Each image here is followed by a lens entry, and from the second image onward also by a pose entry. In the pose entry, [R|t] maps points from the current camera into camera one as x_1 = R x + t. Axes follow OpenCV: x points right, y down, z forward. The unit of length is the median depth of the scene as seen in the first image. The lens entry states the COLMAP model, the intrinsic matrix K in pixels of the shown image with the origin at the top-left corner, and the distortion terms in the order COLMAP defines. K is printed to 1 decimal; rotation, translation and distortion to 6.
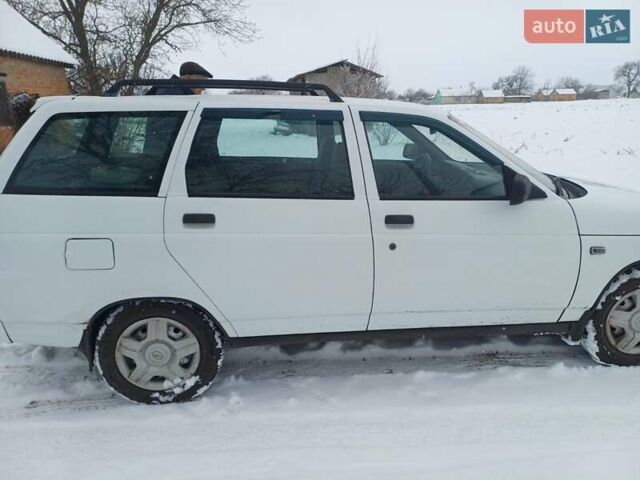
lens RADIAL K [[512.4, 0, 320.0], [0, 512.4, 240.0], [0, 0, 1]] dist [0.095297, -0.079831]
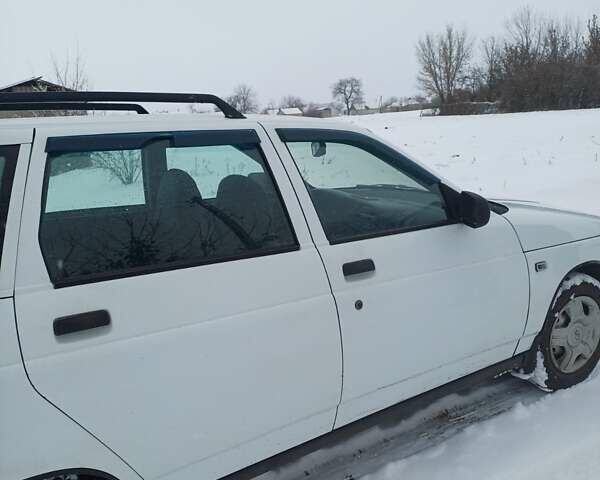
lens RADIAL K [[624.4, 0, 300.0], [0, 624.4, 240.0], [0, 0, 1]] dist [0.070693, -0.012574]
pose [[0.866506, -0.142745, 0.478321, -0.315481], [0.184574, 0.981949, -0.041325, -0.052316], [-0.463788, 0.124094, 0.877212, 0.224747]]
